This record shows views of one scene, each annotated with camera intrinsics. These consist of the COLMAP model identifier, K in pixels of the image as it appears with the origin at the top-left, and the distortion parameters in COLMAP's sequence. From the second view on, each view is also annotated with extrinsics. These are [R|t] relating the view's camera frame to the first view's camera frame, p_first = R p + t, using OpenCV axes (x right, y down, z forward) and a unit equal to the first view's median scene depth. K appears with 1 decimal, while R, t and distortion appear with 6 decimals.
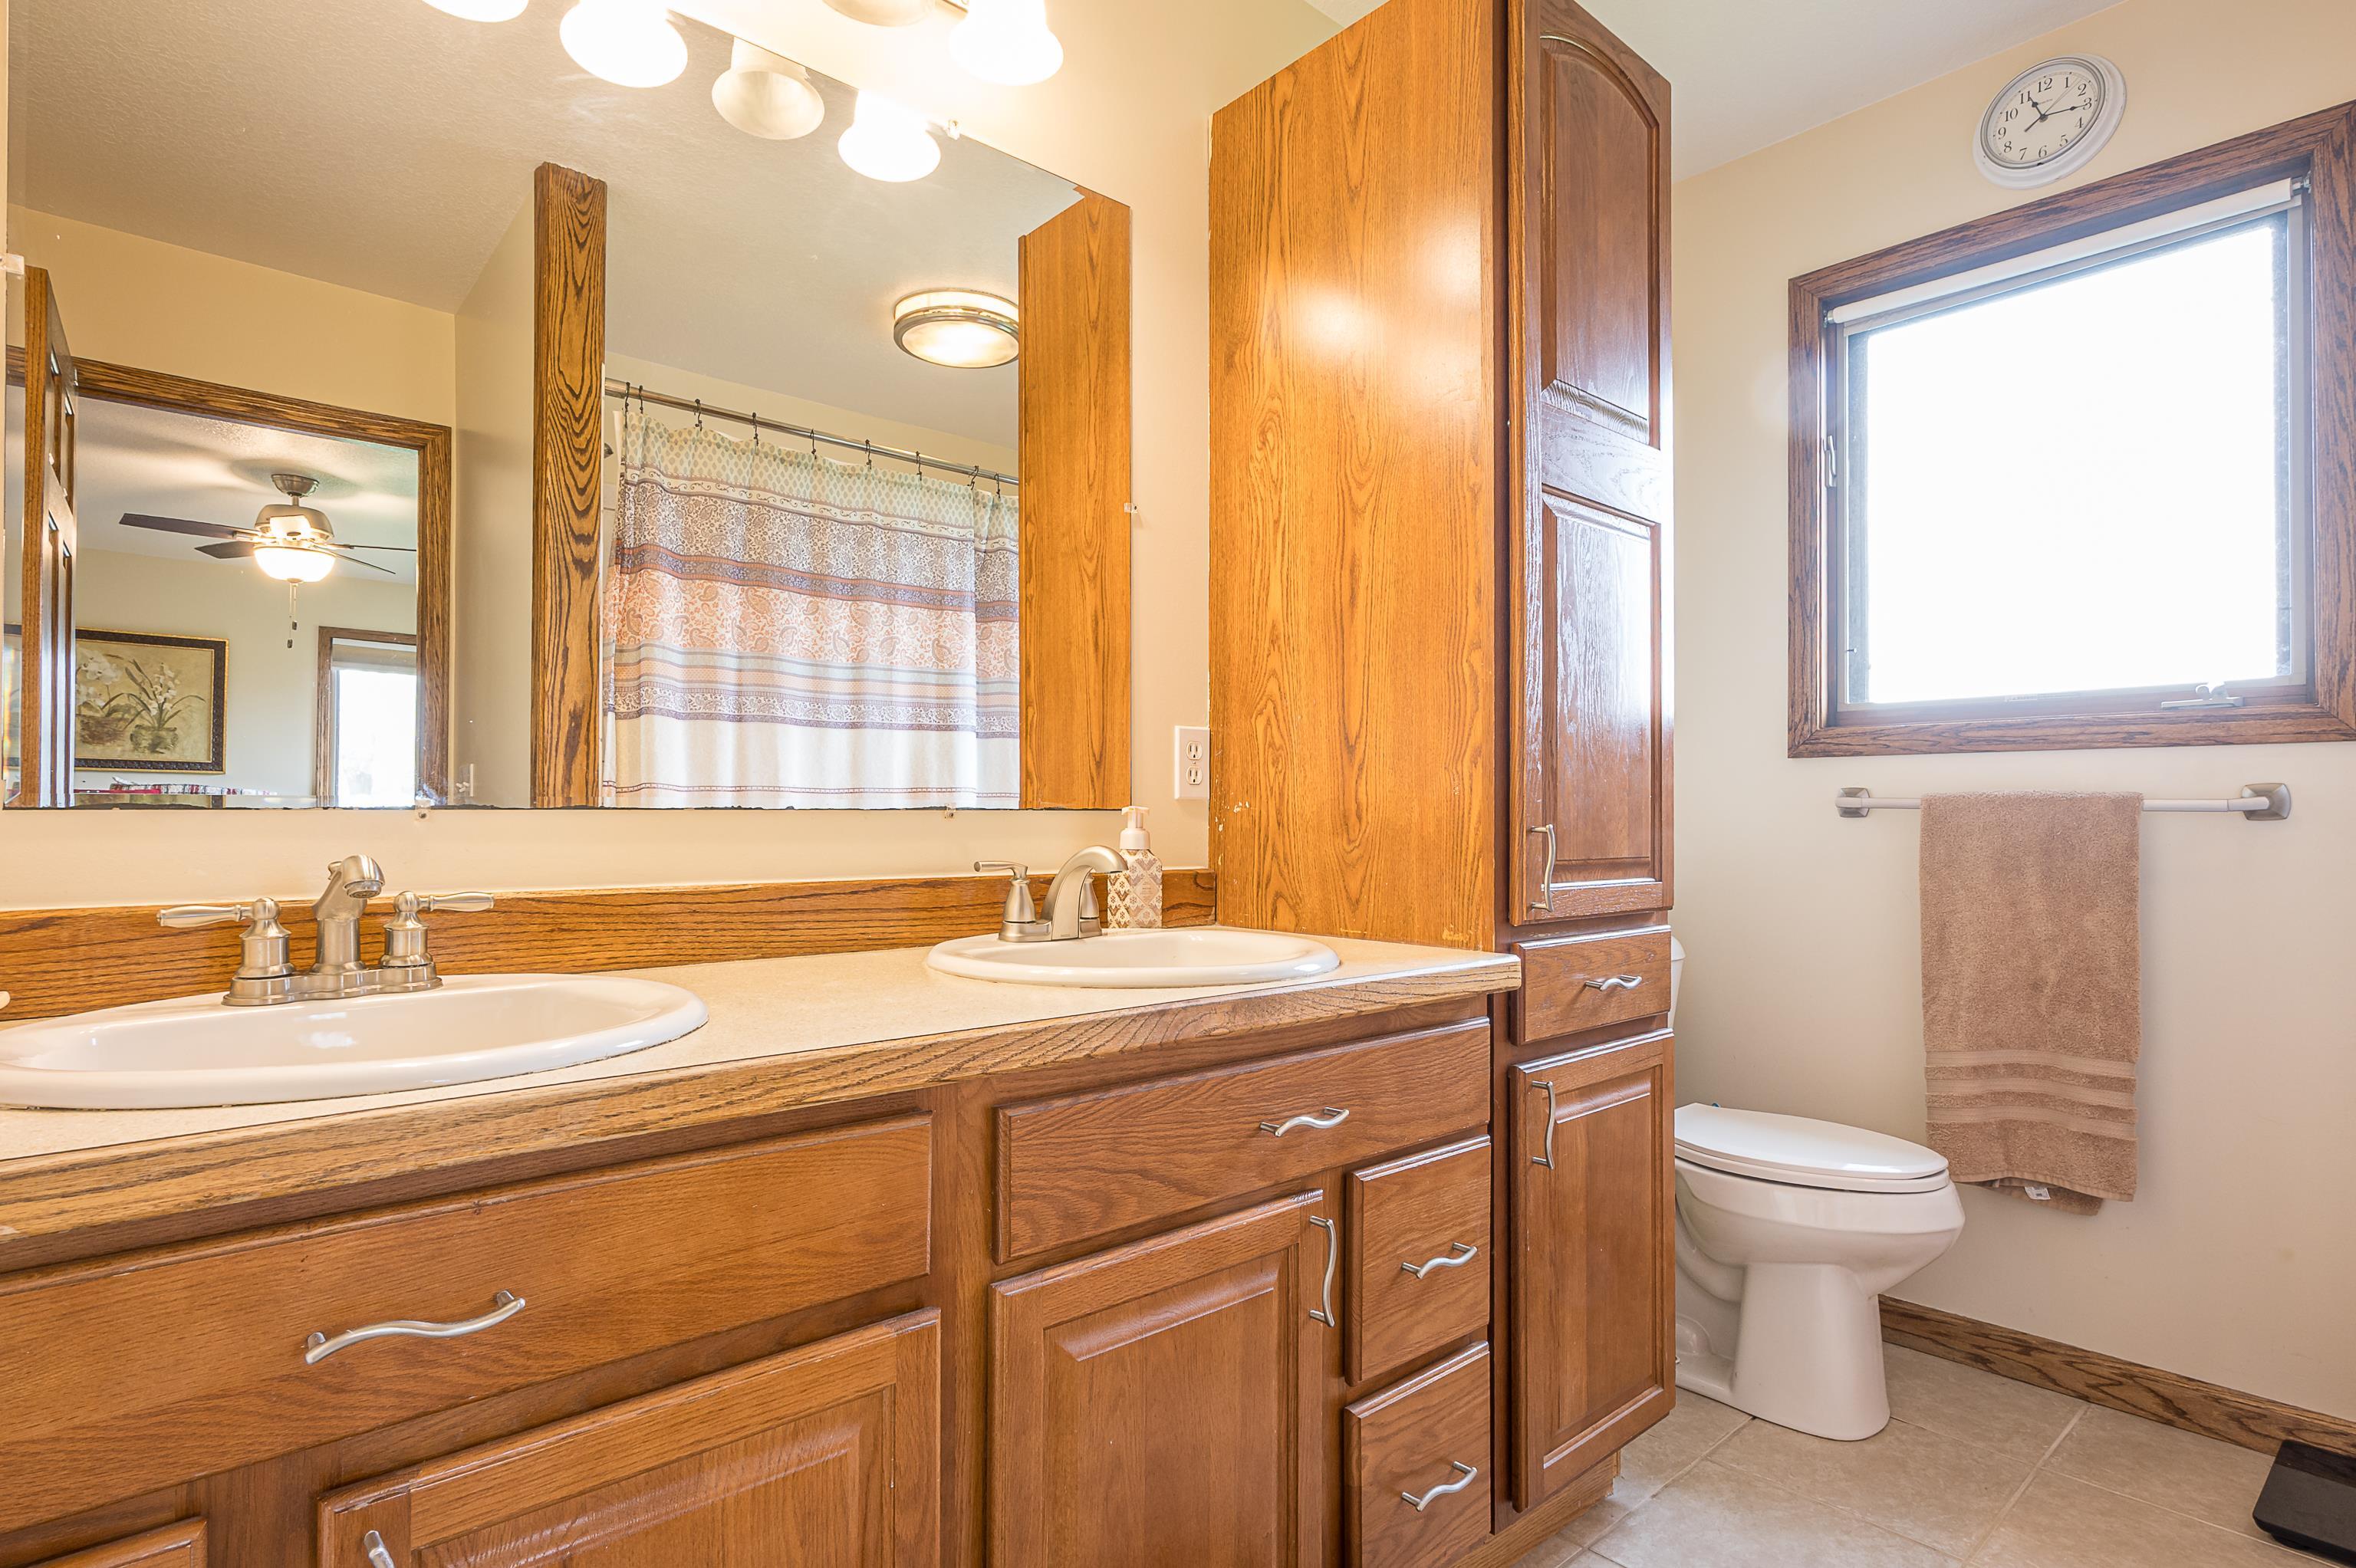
lens RADIAL K [[1208.1, 0, 1182.9], [0, 1208.1, 813.4], [0, 0, 1]] dist [0.000499, 0.001256]
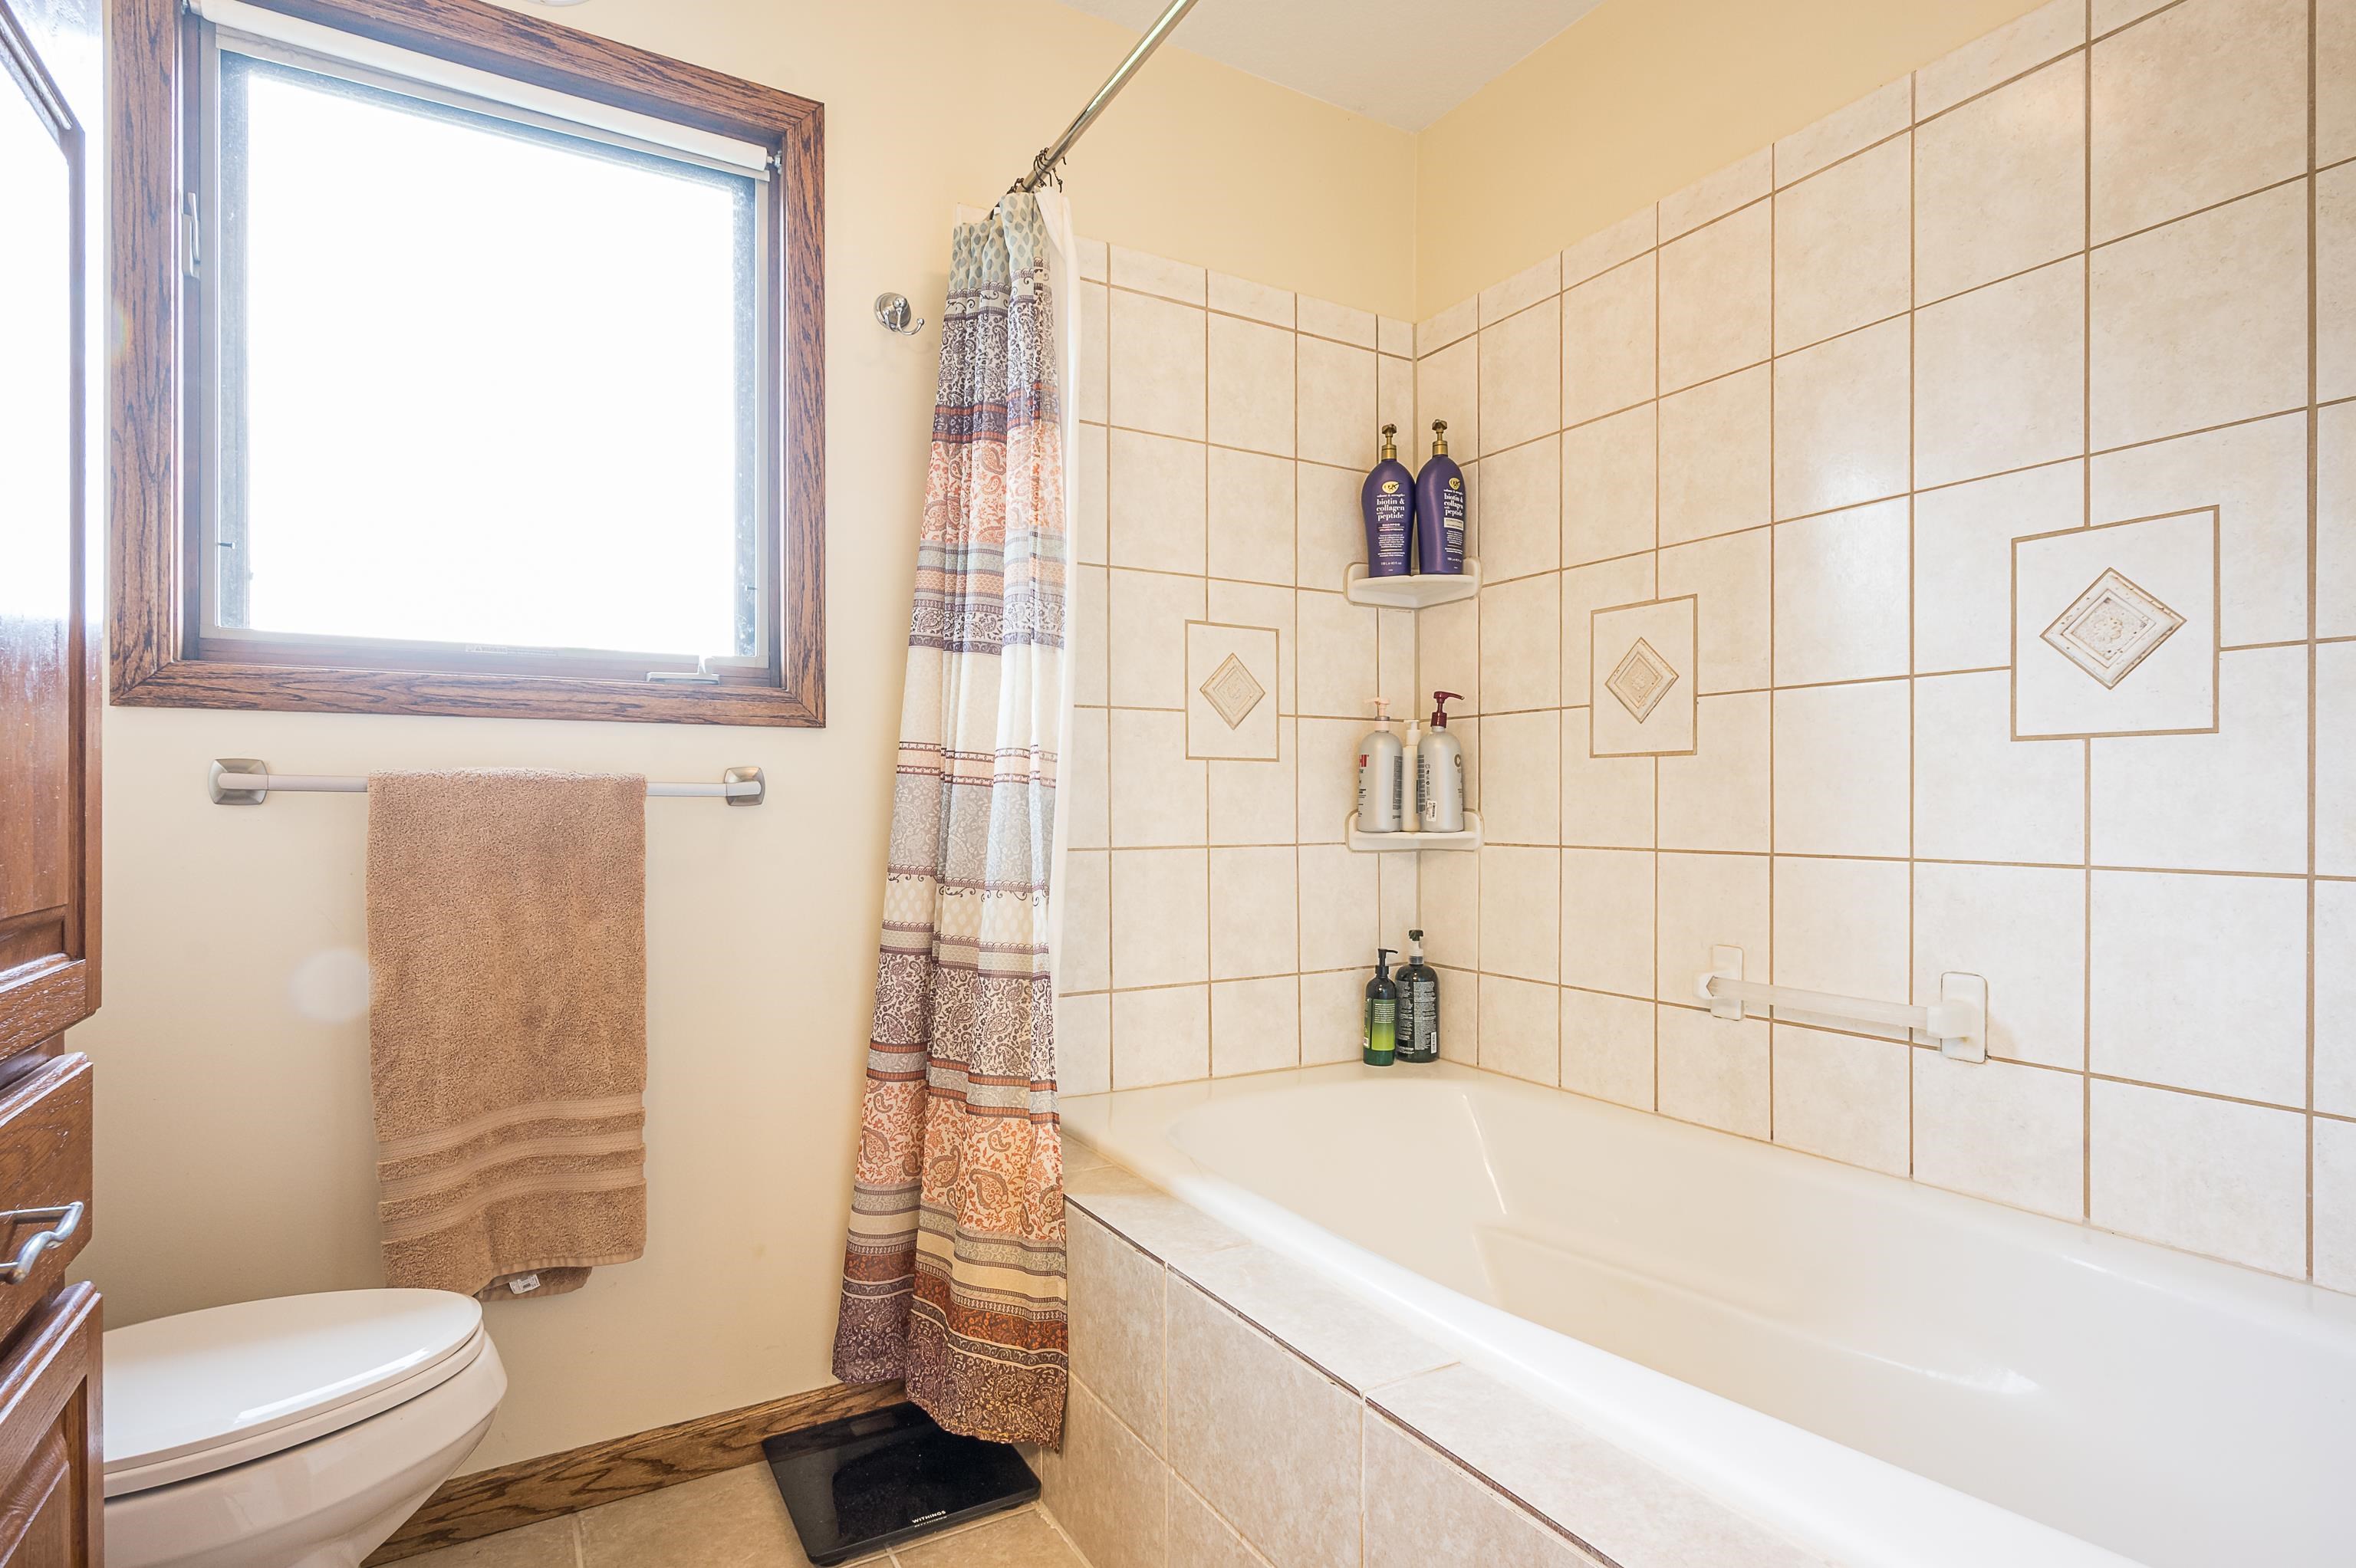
lens RADIAL K [[1163.7, 0, 1176.2], [0, 1163.7, 798.5], [0, 0, 1]] dist [0.001112, 0.001346]
pose [[0.197959, -0.002400, 0.980207, 0.053367], [-0.002303, 0.999993, 0.002914, -0.003351], [-0.980208, -0.002834, 0.197952, 0.445984]]
